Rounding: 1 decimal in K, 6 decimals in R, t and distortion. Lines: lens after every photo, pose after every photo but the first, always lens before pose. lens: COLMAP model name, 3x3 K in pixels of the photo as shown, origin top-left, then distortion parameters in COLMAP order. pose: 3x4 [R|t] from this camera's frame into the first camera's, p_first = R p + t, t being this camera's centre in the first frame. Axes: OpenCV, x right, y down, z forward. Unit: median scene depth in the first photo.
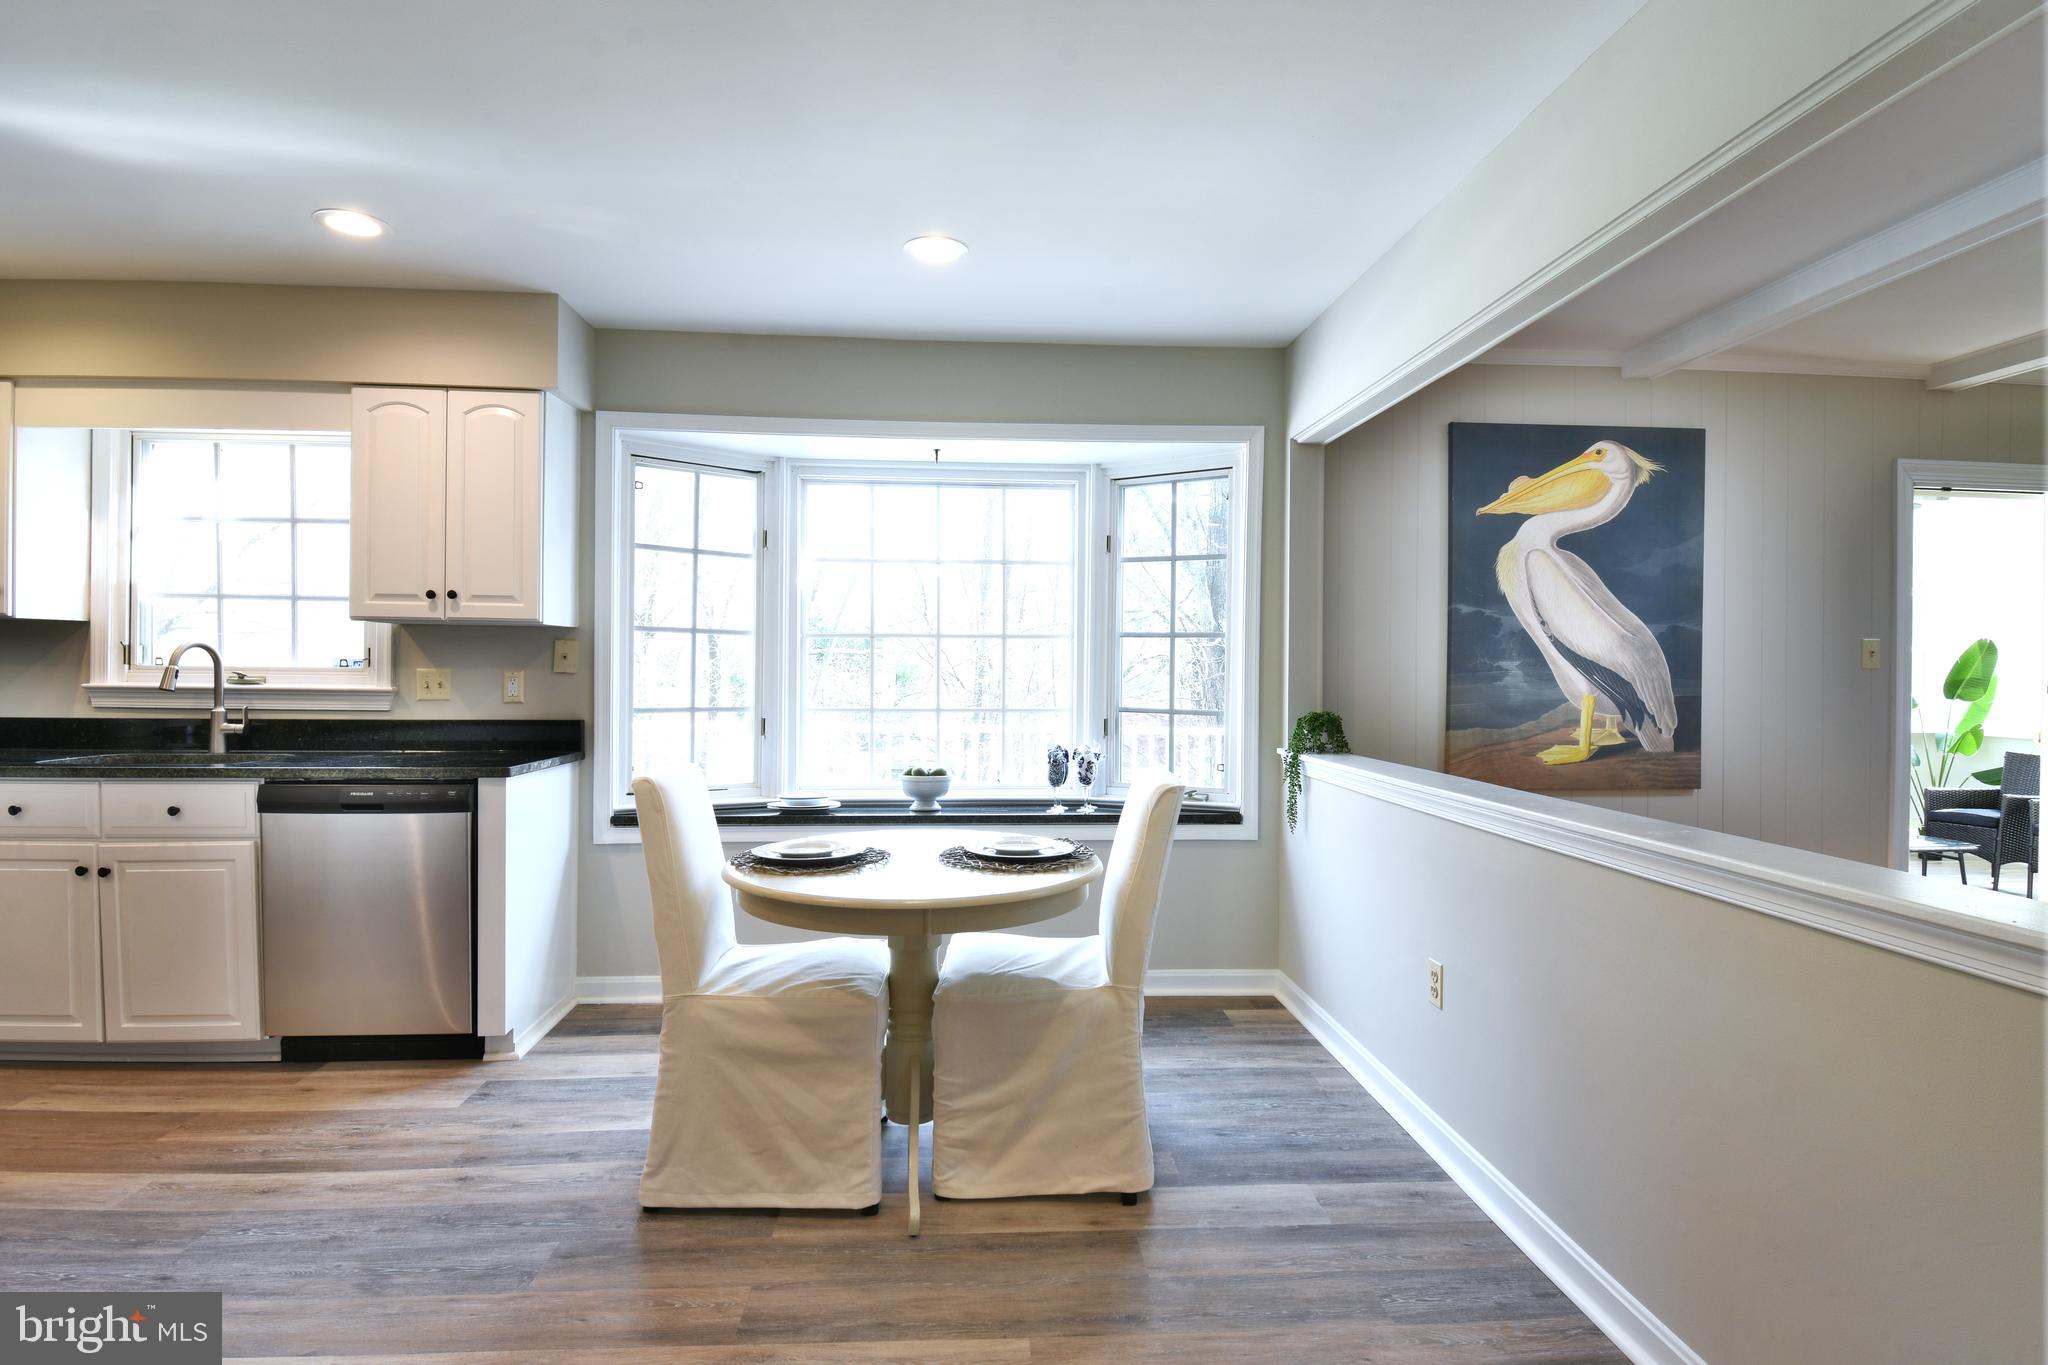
lens RADIAL K [[1038.2, 0, 1031.8], [0, 1038.2, 678.3], [0, 0, 1]] dist [0.003361, -0.016247]
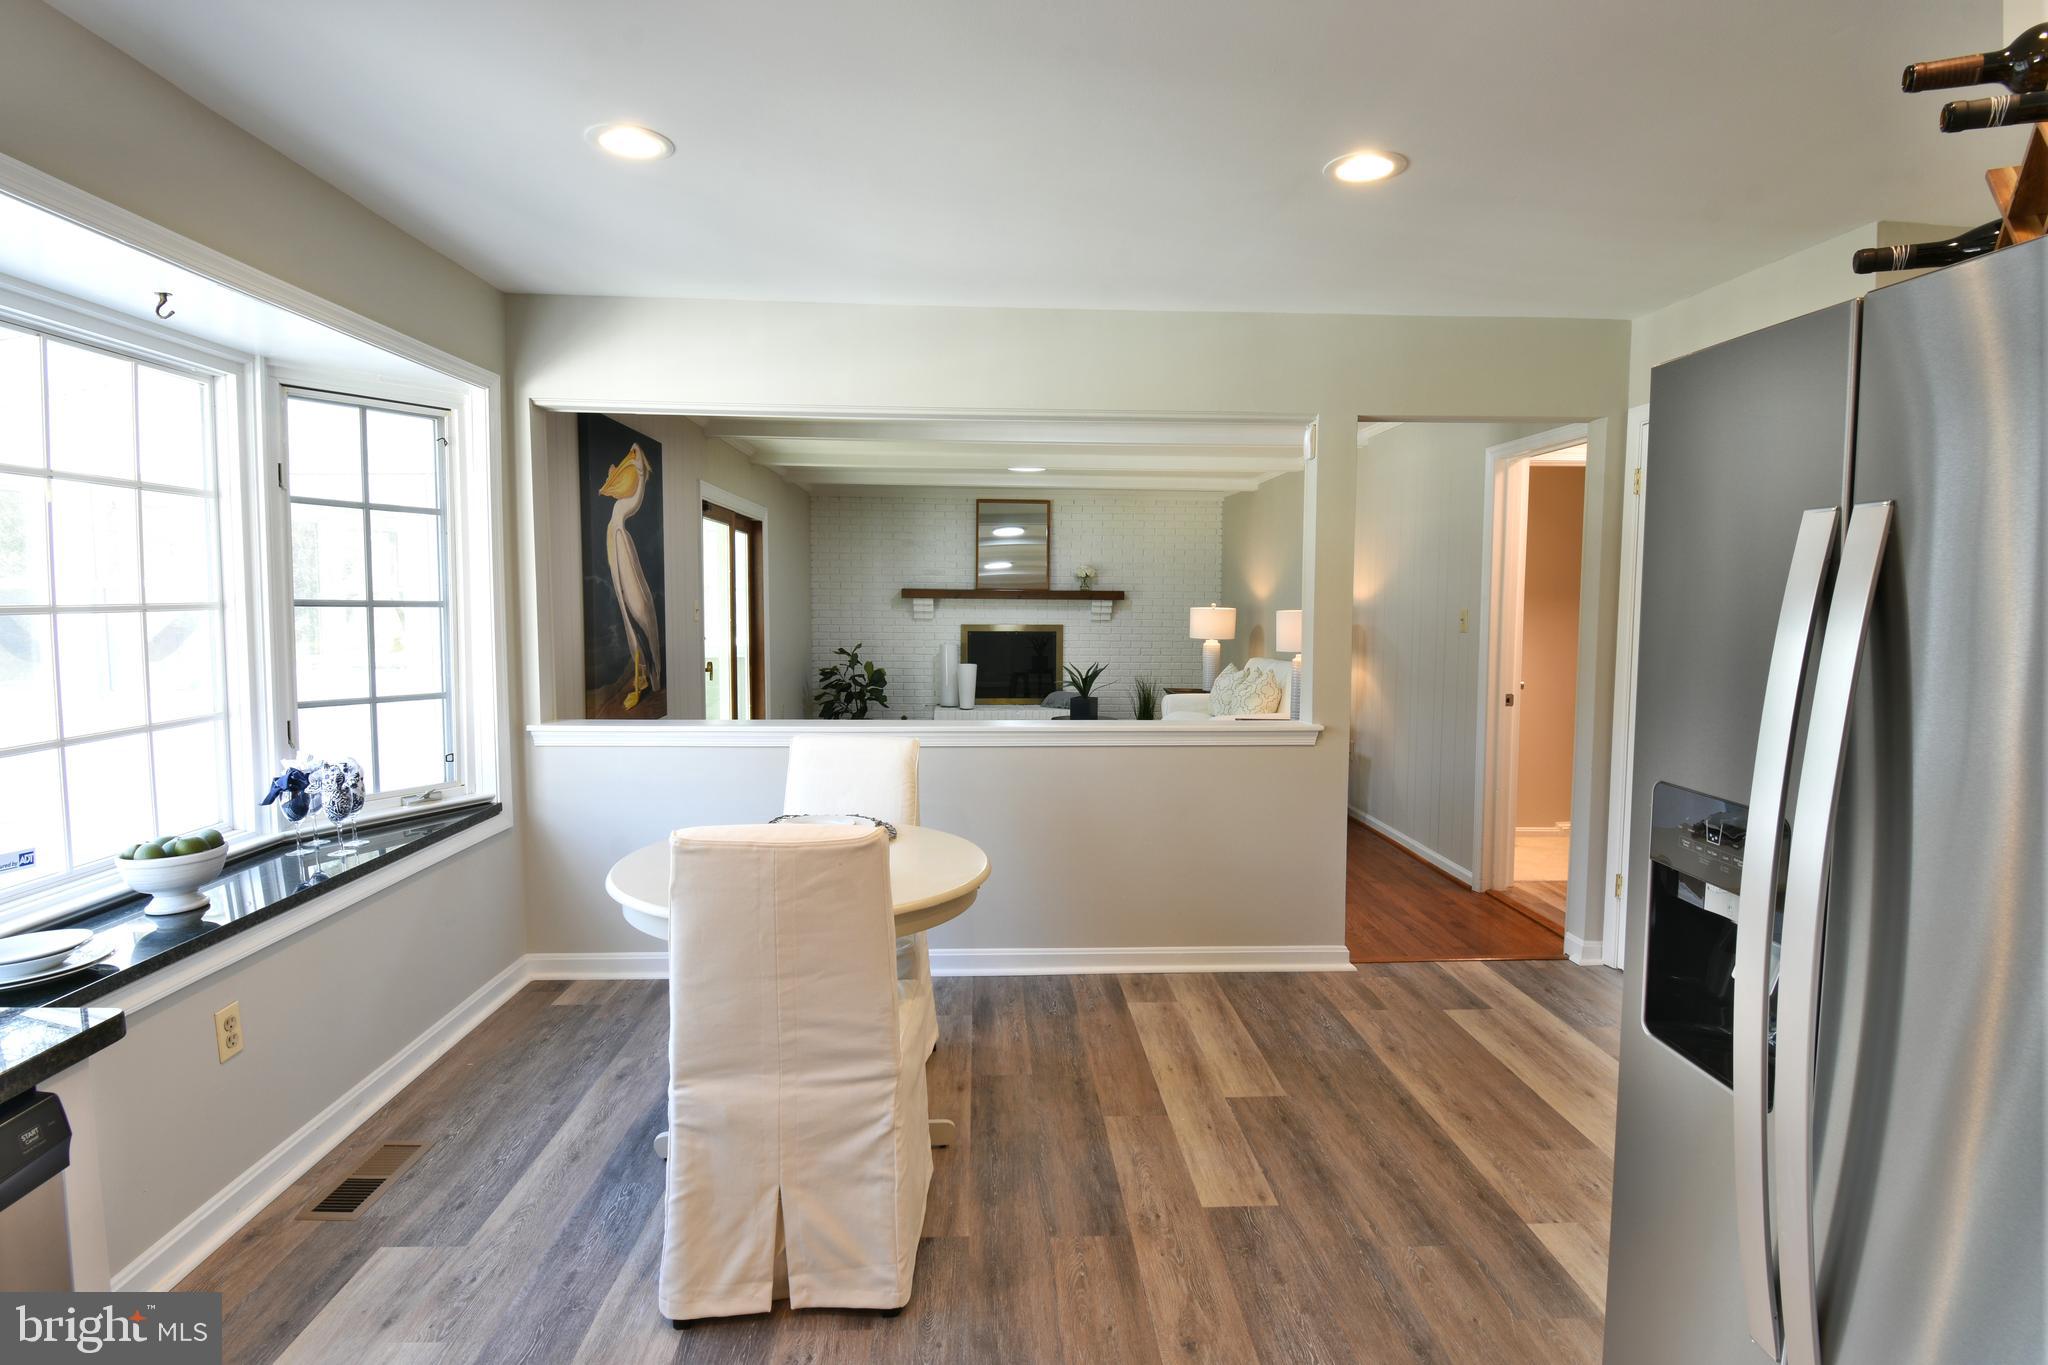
lens RADIAL K [[1038.2, 0, 1020.6], [0, 1038.2, 673.5], [0, 0, 1]] dist [0.003361, -0.016247]
pose [[0.021449, -0.080035, 0.996561, -0.727517], [0.000057, 0.996791, 0.080052, -0.058567], [-0.999770, -0.001660, 0.021385, 0.550608]]
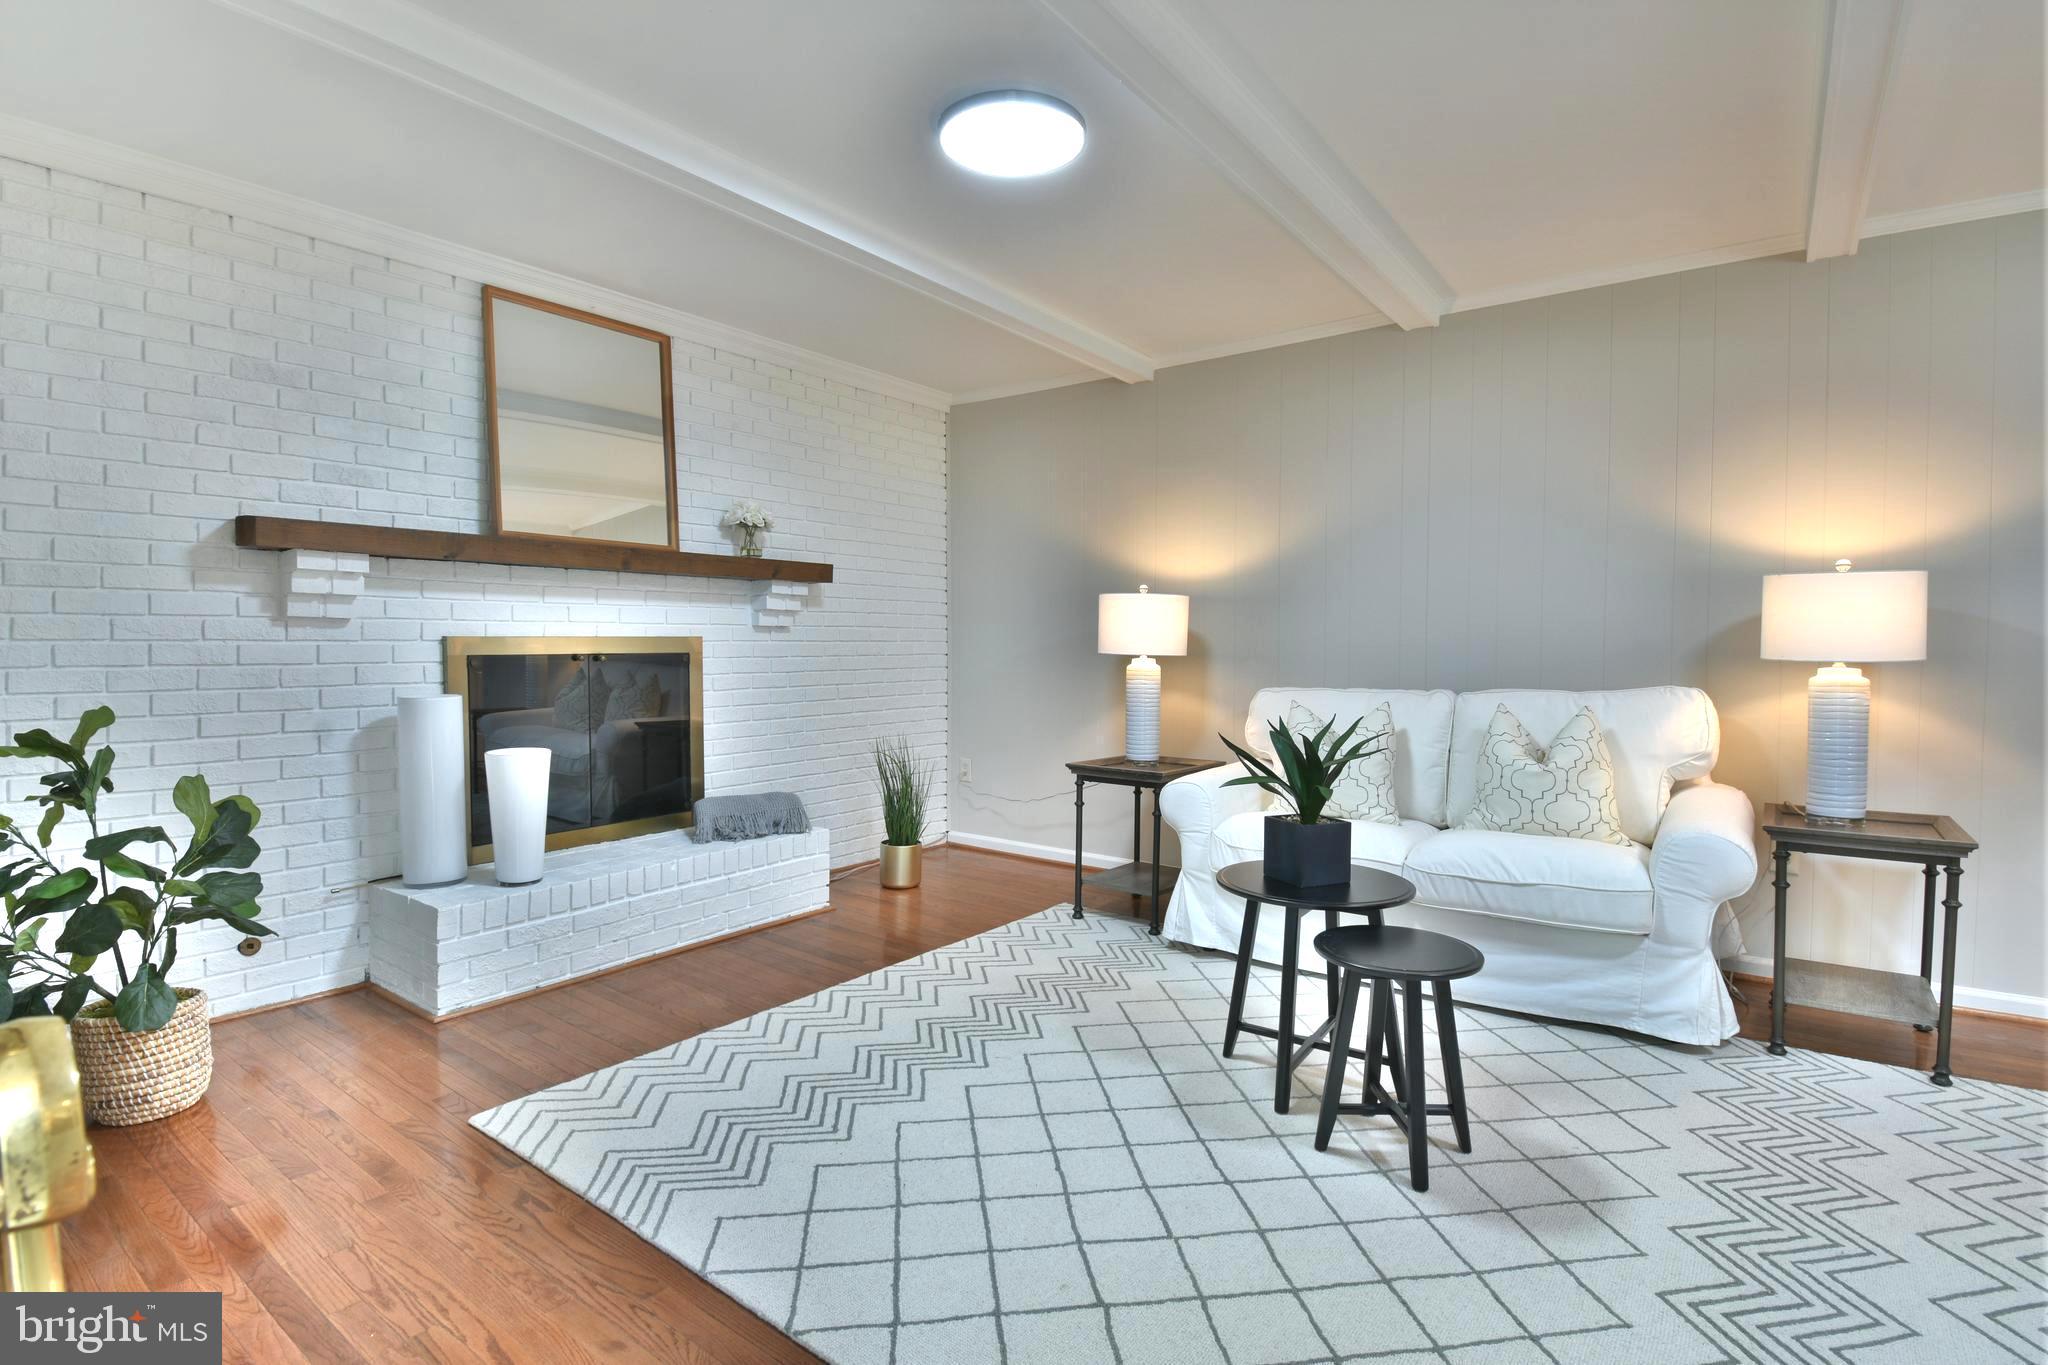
lens RADIAL K [[1008.9, 0, 1034.0], [0, 1008.9, 666.1], [0, 0, 1]] dist [-0.003733, -0.003894]
pose [[-0.759569, -0.027503, 0.649844, 0.996004], [-0.004339, 0.999298, 0.037220, 0.022084], [-0.650412, 0.025452, -0.759155, 1.111762]]
